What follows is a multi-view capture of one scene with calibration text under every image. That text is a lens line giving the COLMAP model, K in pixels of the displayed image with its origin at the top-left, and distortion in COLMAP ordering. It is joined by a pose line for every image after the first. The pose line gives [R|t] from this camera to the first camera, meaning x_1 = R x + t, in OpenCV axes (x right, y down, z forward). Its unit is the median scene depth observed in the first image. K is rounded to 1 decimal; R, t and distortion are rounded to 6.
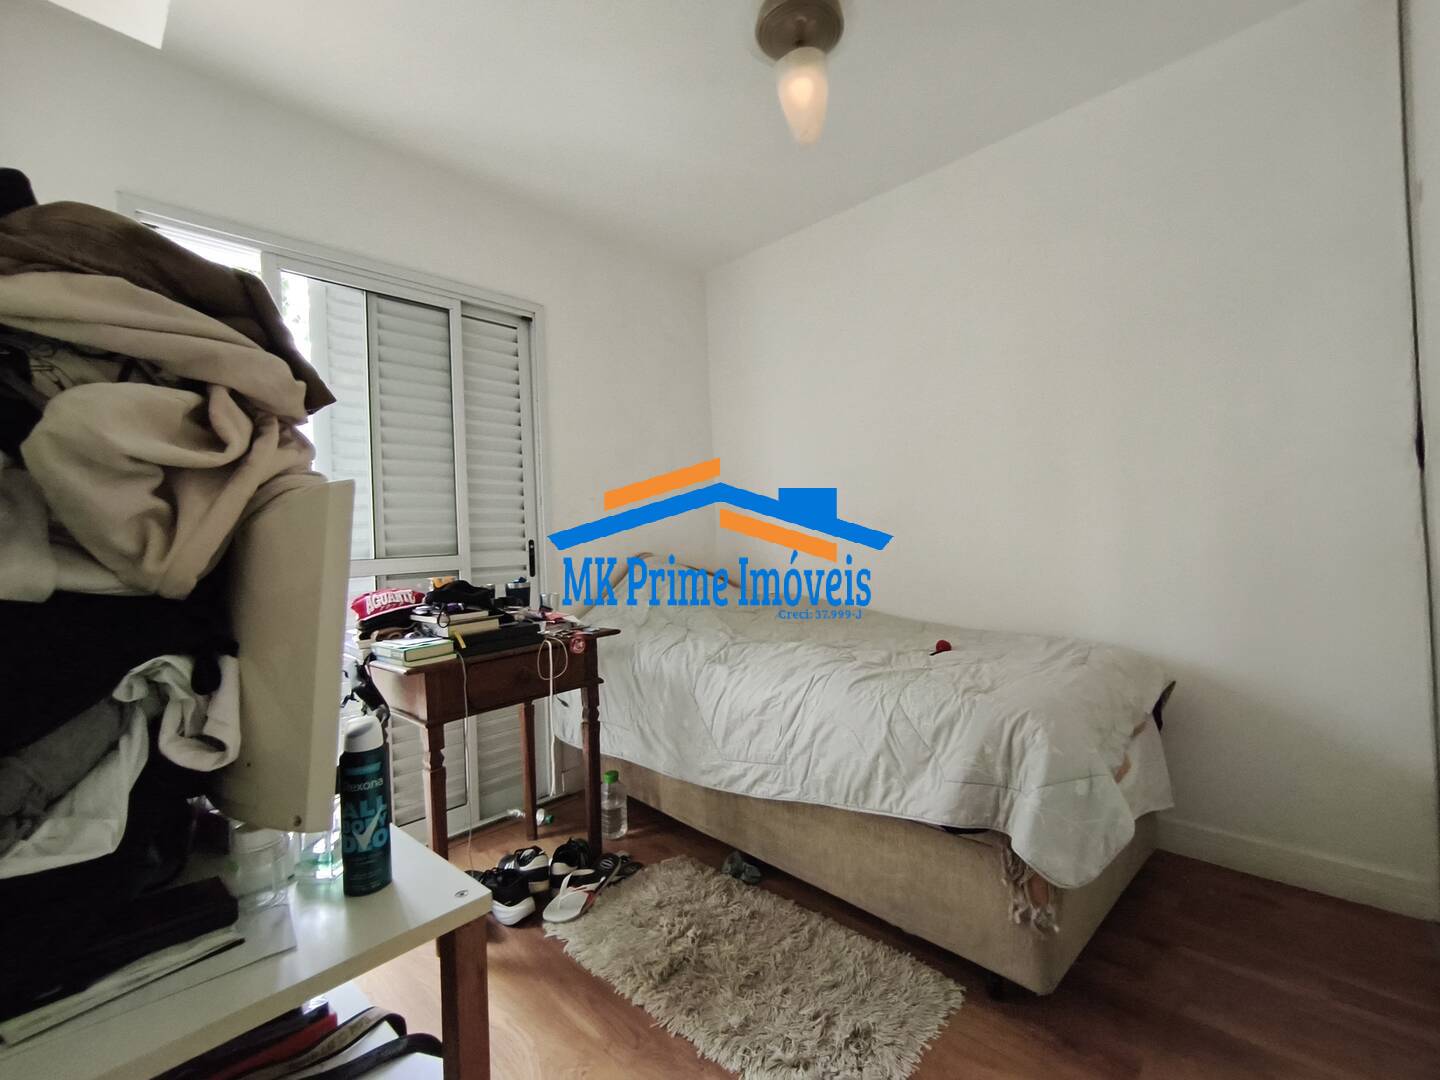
lens RADIAL K [[708.9, 0, 714.6], [0, 708.9, 531.5], [0, 0, 1]] dist [-0.000718, 0.000355]
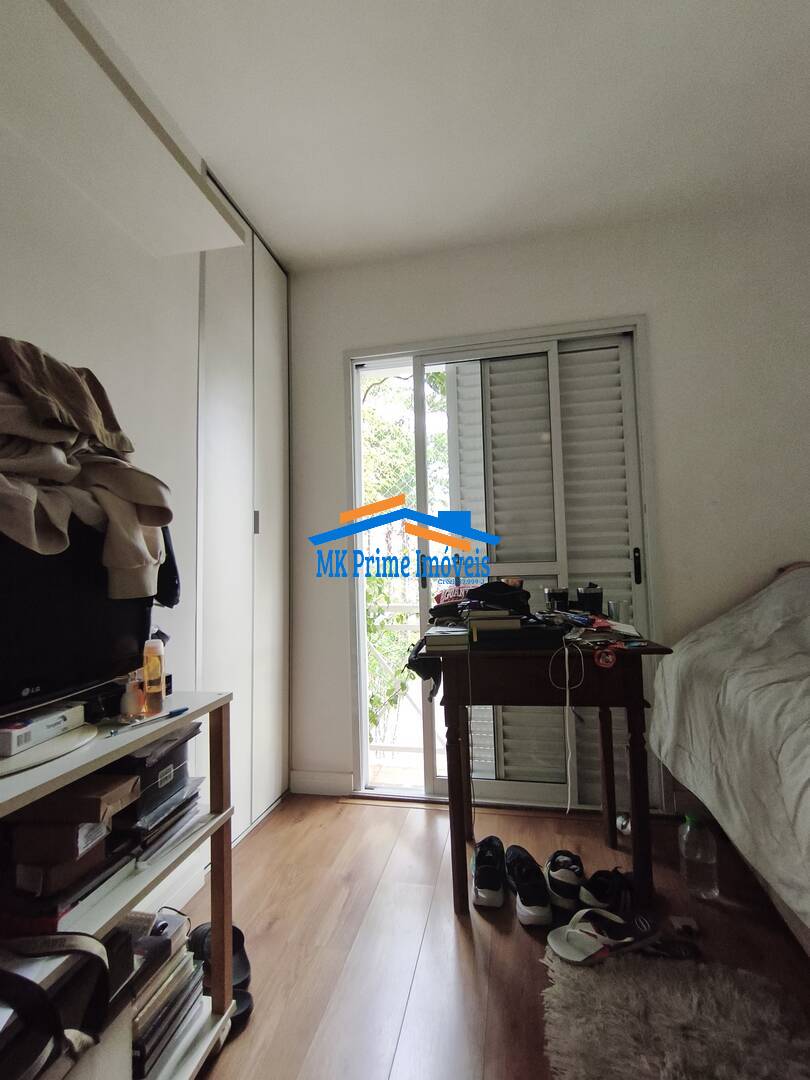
lens RADIAL K [[471.4, 0, 406.3], [0, 471.4, 551.3], [0, 0, 1]] dist [-0.002521, 0.006600]
pose [[0.504594, -0.018487, -0.863159, 0.188248], [0.011674, 0.999825, -0.014589, 0.027130], [0.863278, -0.002715, 0.504722, 0.441640]]
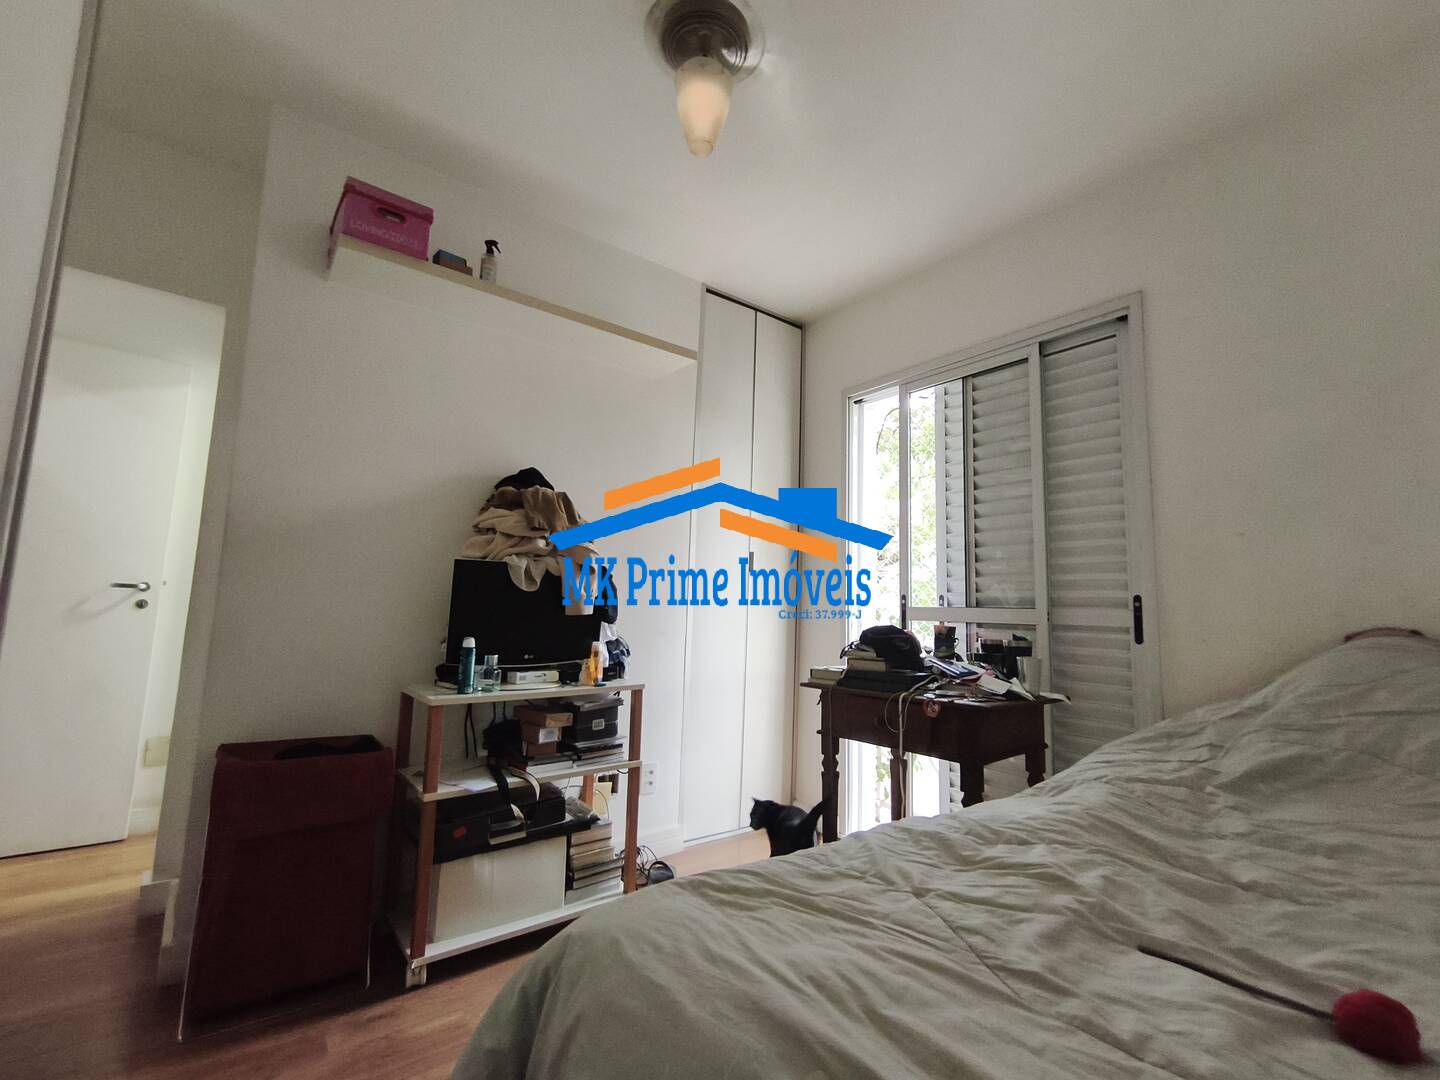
lens RADIAL K [[659.1, 0, 719.3], [0, 659.1, 527.9], [0, 0, 1]] dist [0.040290, 0.000183]
pose [[-0.209727, -0.088437, -0.973752, 0.649675], [-0.014974, 0.996075, -0.087240, 0.010940], [0.977645, -0.003716, -0.210228, 0.842621]]
